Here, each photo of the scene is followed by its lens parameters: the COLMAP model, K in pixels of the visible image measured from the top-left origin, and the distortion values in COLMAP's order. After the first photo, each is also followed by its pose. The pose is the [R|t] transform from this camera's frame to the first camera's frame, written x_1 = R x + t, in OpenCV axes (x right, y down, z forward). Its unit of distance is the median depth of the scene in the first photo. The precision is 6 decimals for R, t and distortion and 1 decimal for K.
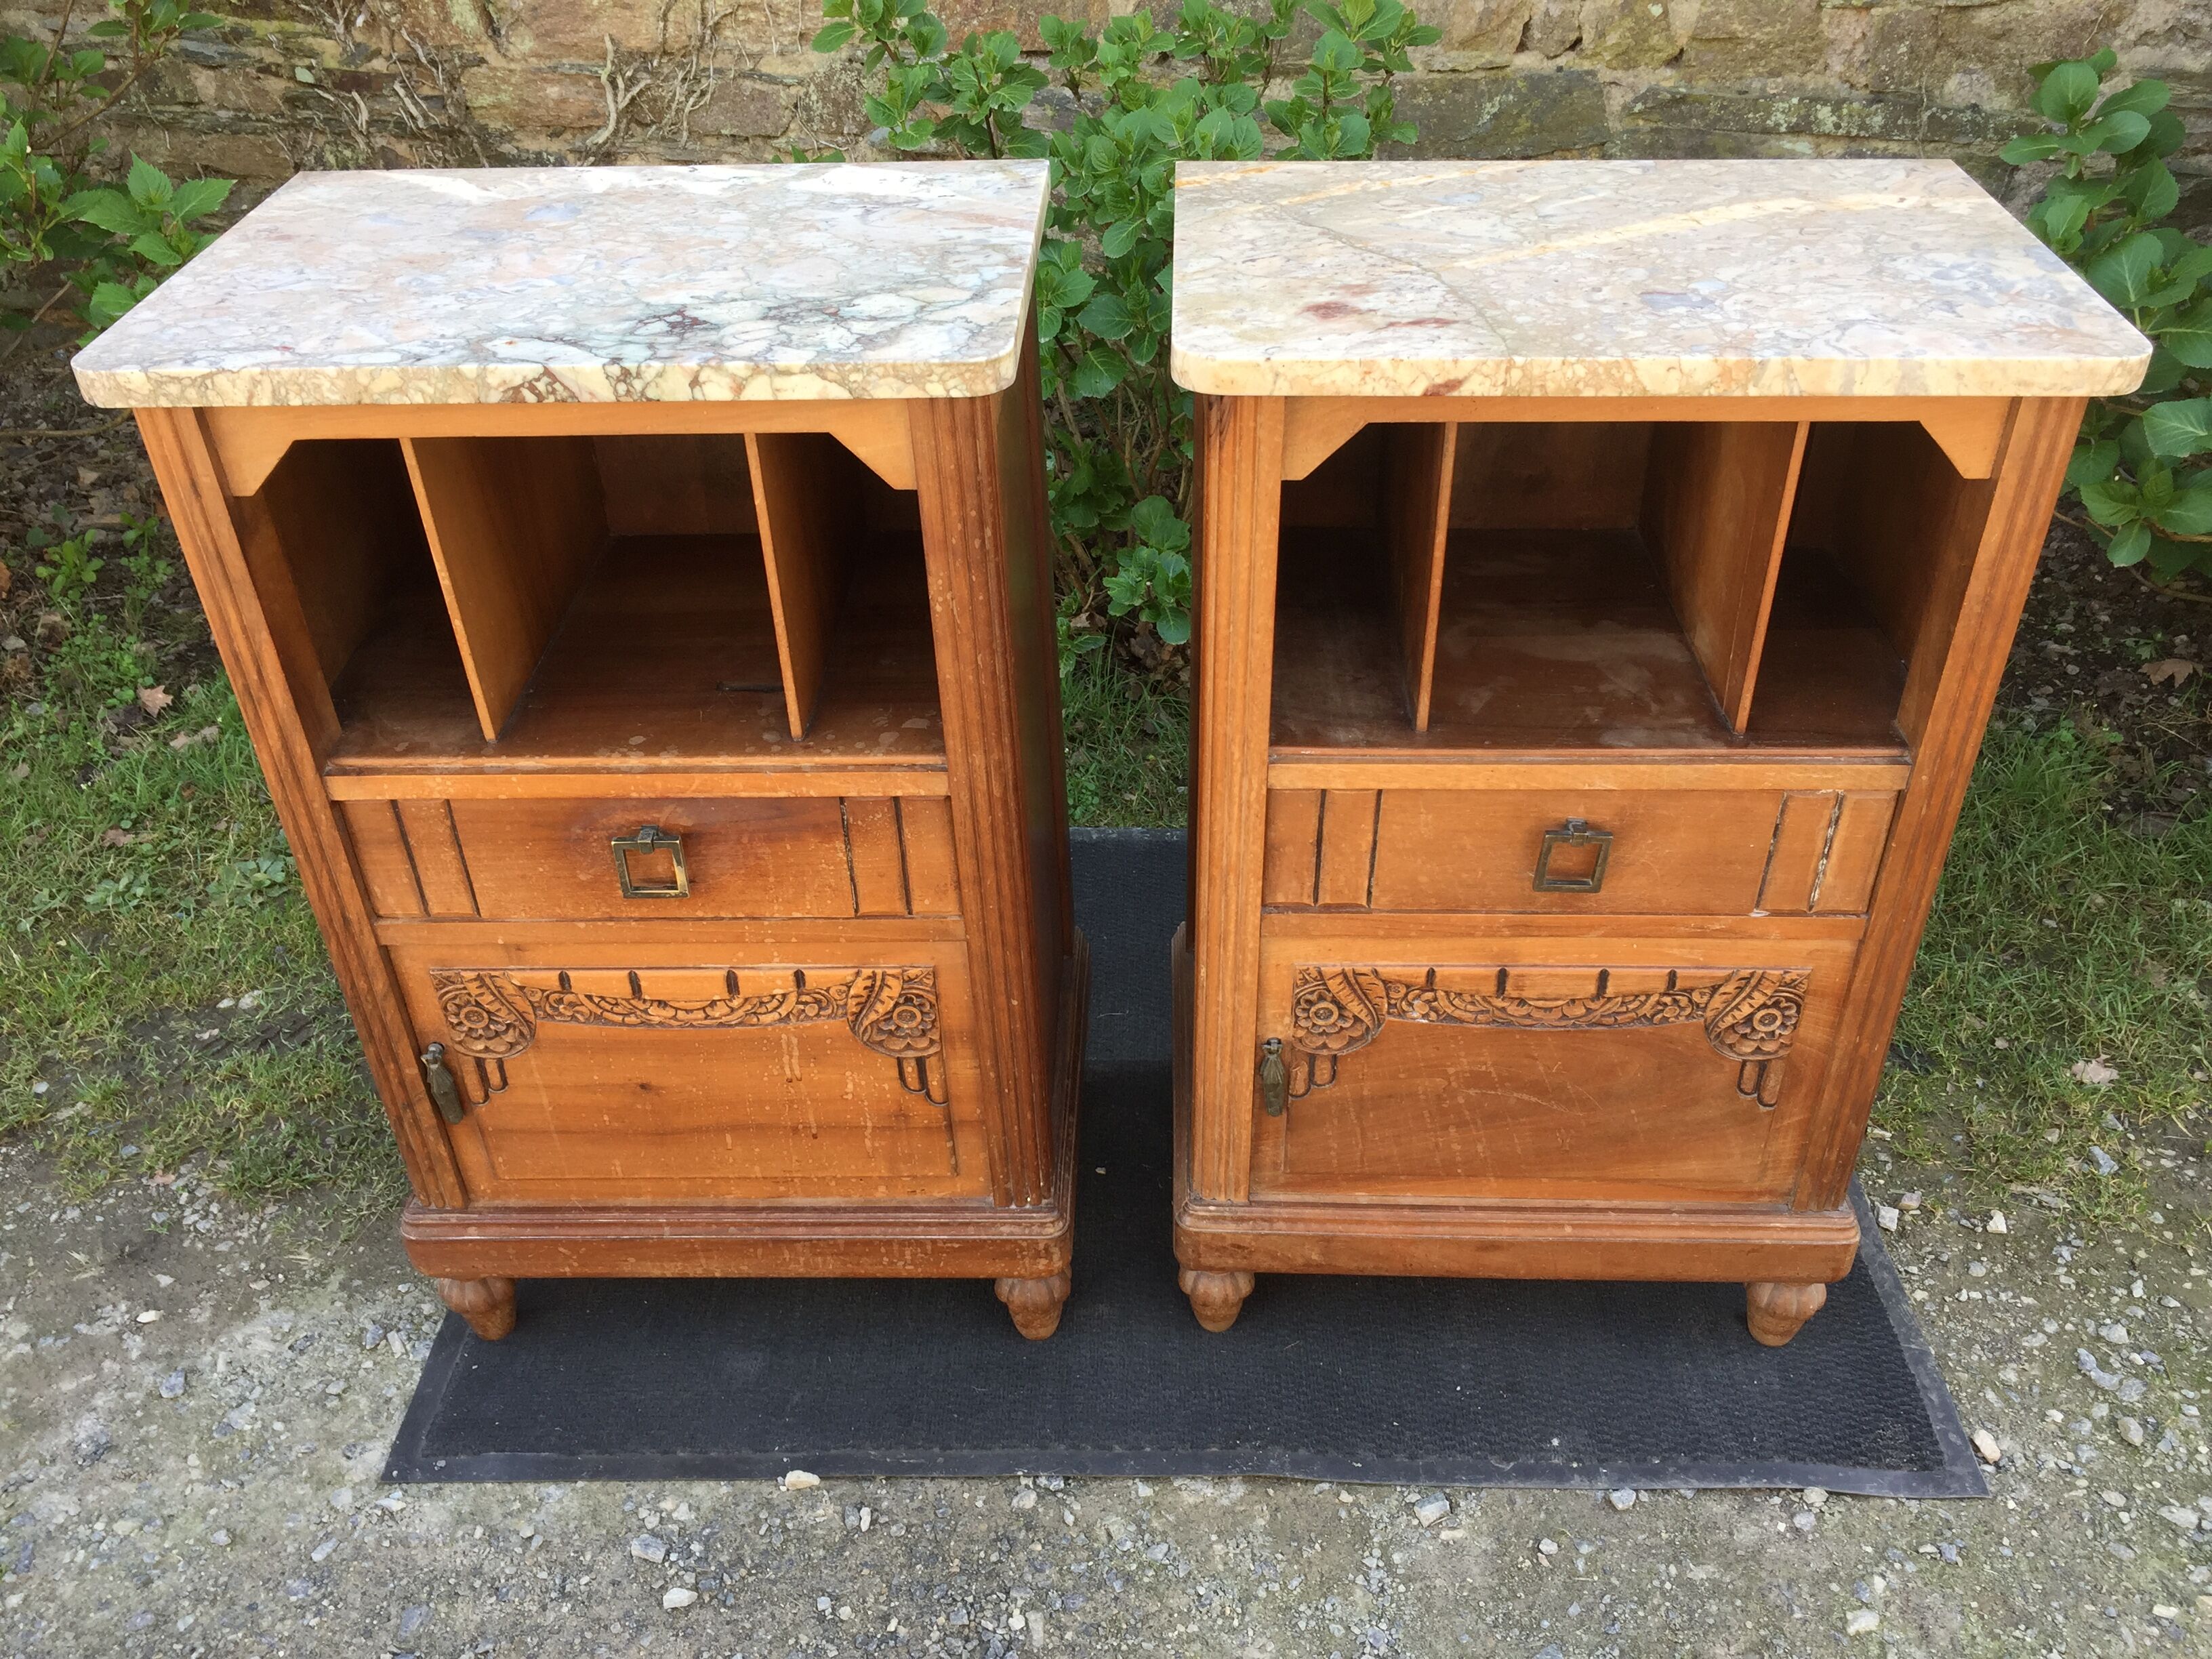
lens RADIAL K [[1896.5, 0, 1109.9], [0, 1896.5, 828.2], [0, 0, 1]] dist [0.078640, -0.106188]
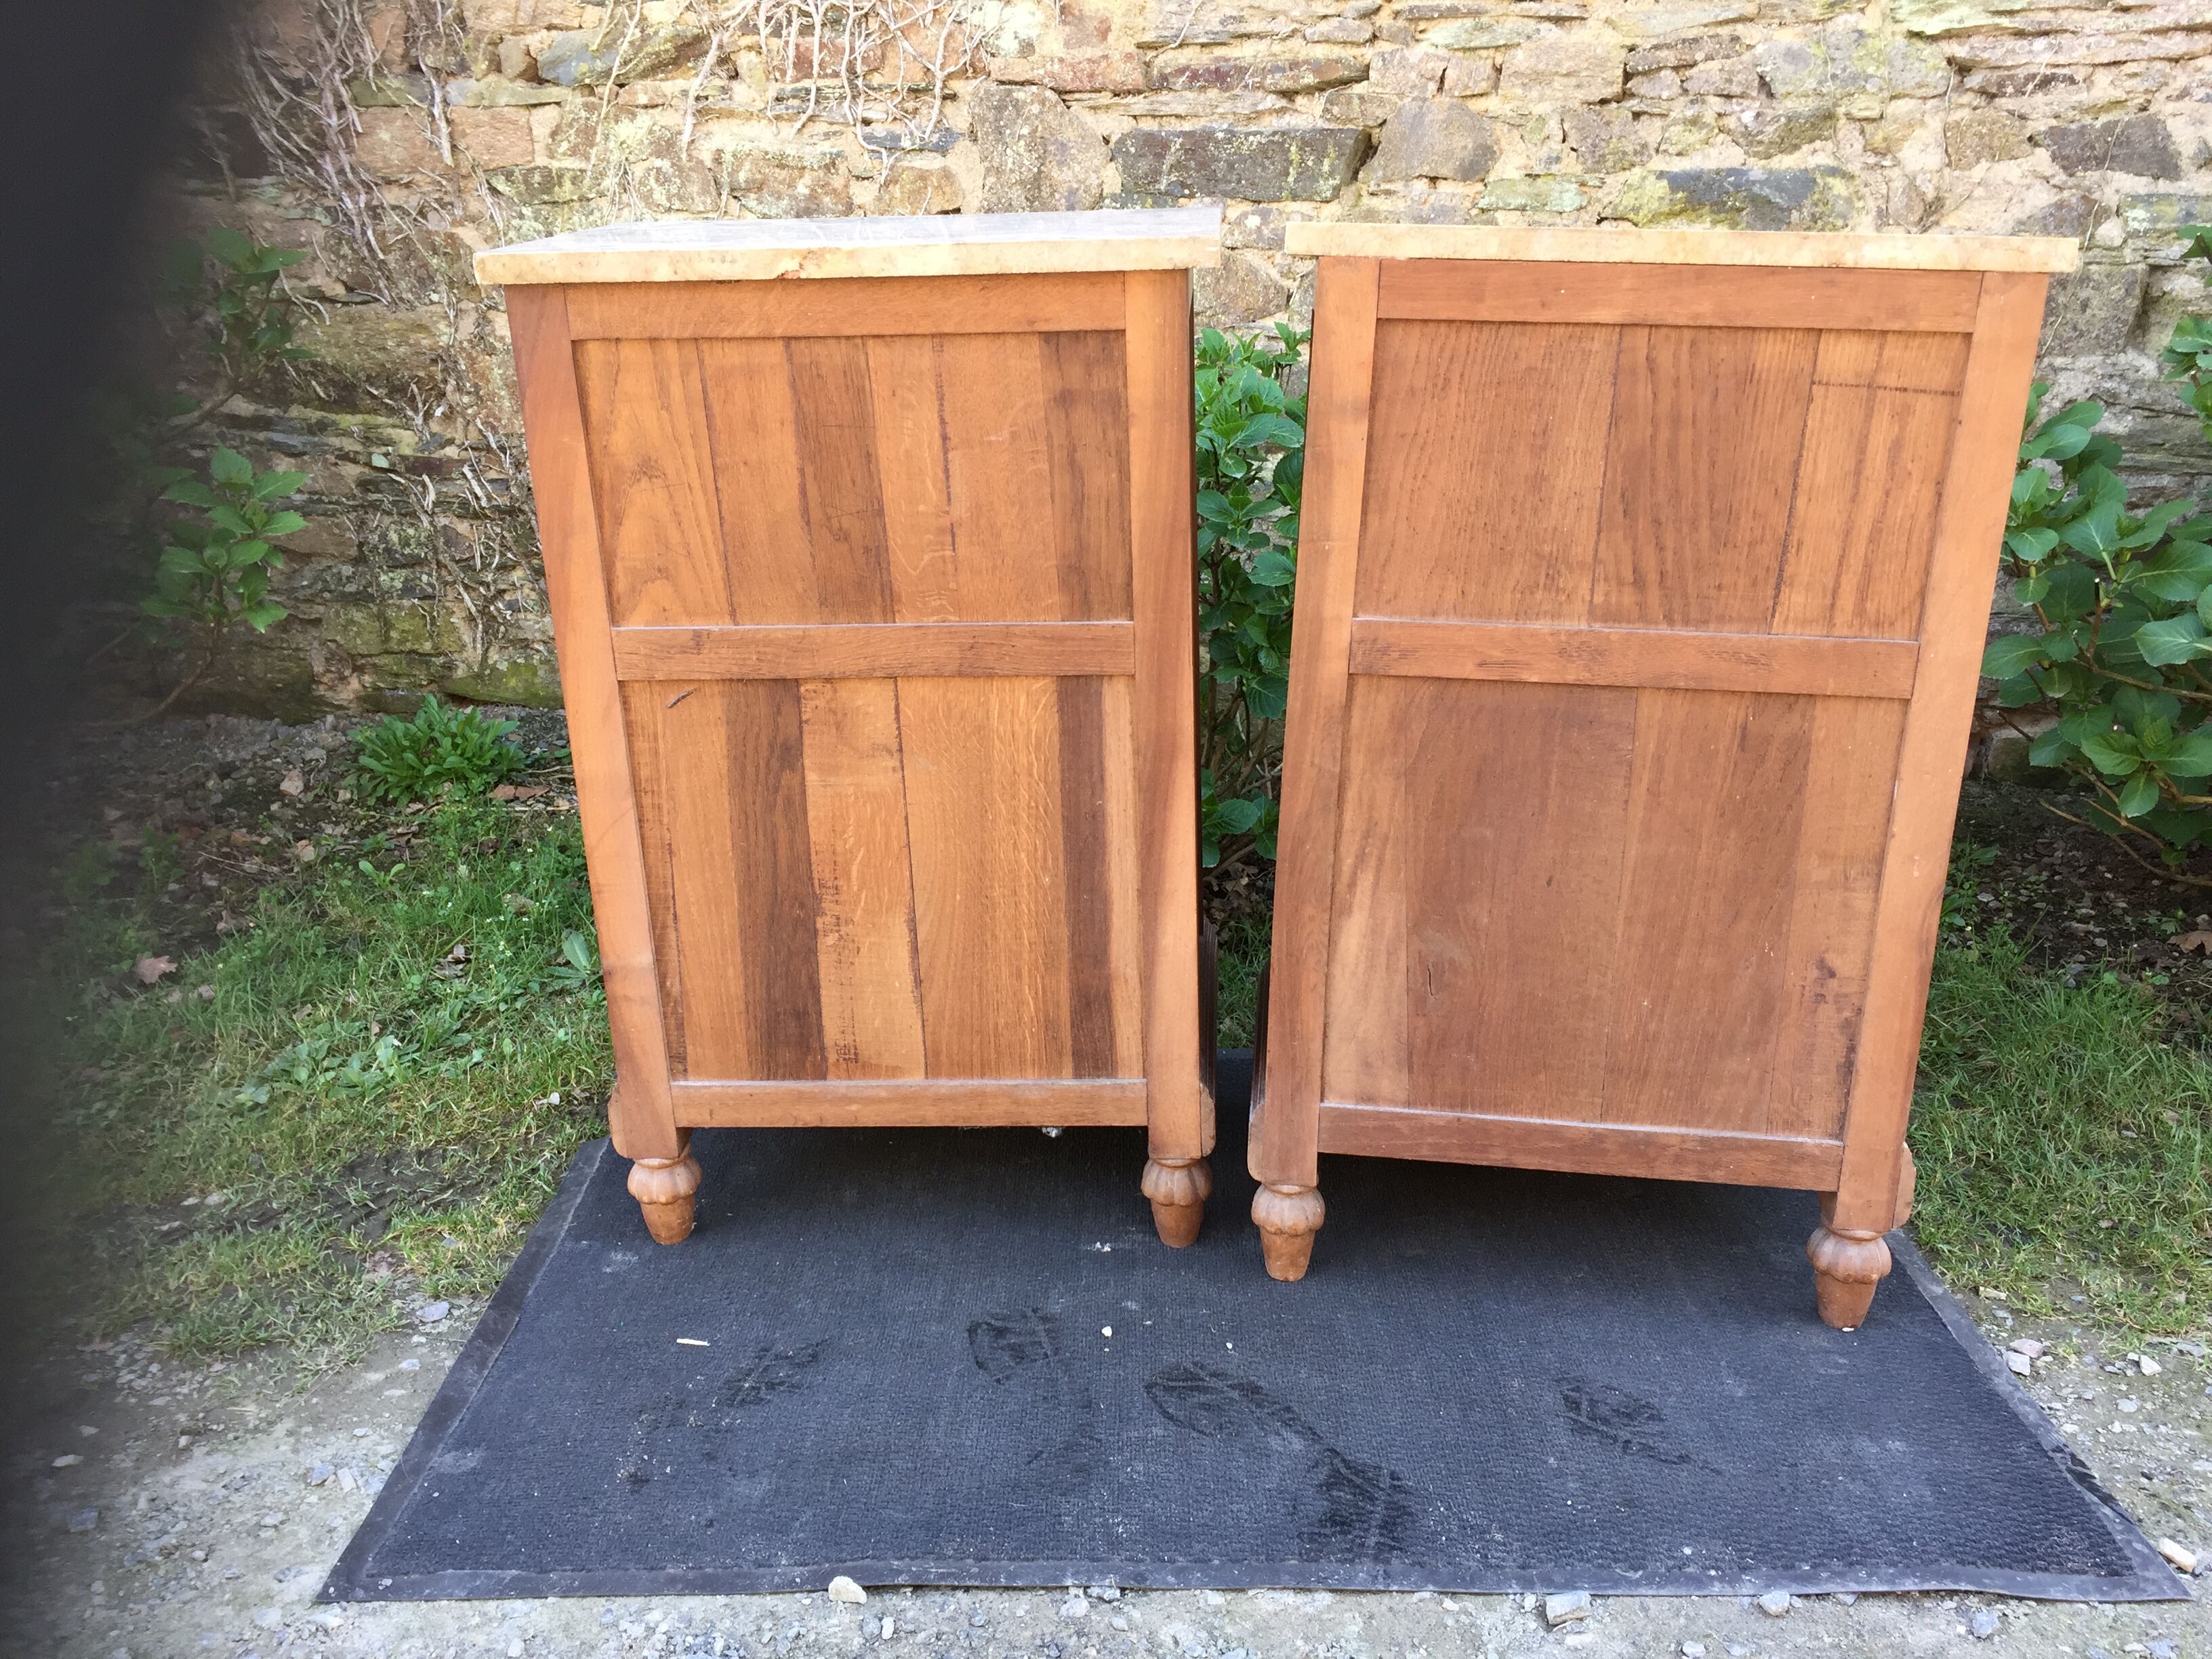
lens RADIAL K [[1896.5, 0, 1113.9], [0, 1896.5, 819.5], [0, 0, 1]] dist [0.078640, -0.106188]
pose [[0.999857, 0.005567, 0.015953, -0.042734], [-0.000032, 0.944786, -0.327687, 0.298596], [-0.016896, 0.327640, 0.944652, 0.077623]]
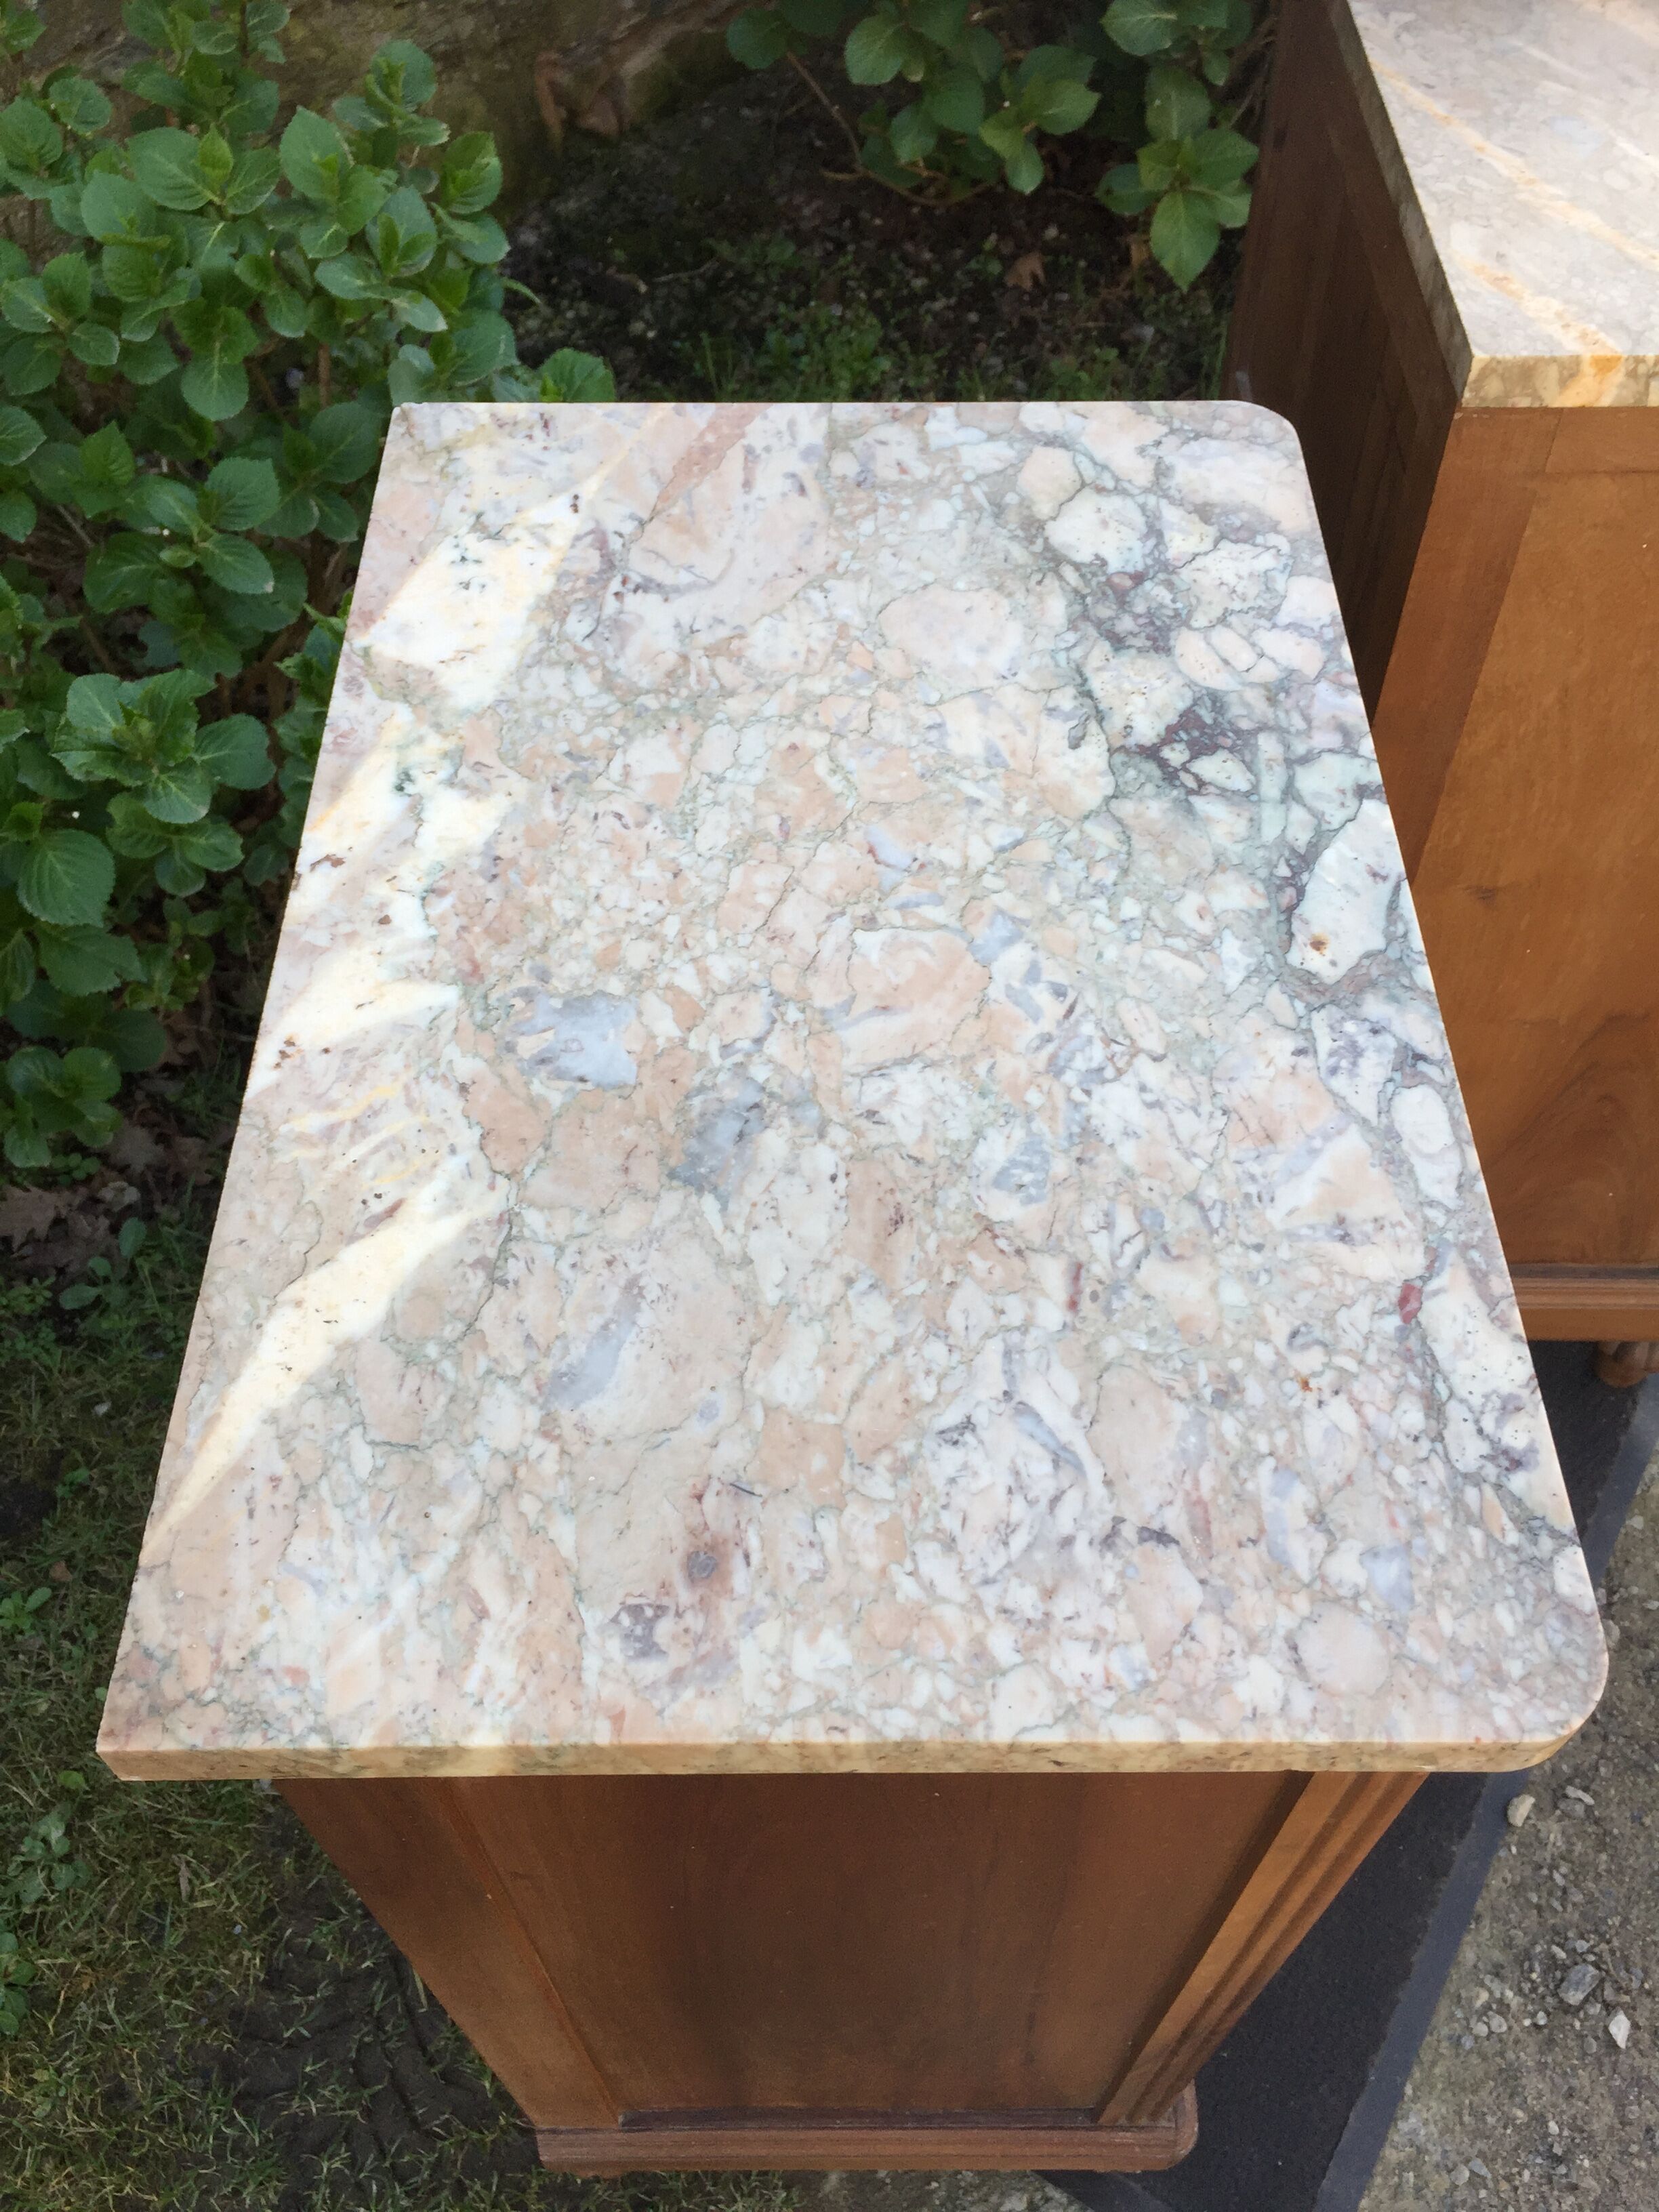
lens RADIAL K [[1888.5, 0, 840.8], [0, 1888.5, 1094.5], [0, 0, 1]] dist [0.065578, -0.085697]
pose [[0.500799, -0.689736, 0.522939, -0.532240], [0.523339, 0.722506, 0.451776, -0.445581], [-0.689433, 0.047426, 0.722796, 0.577152]]
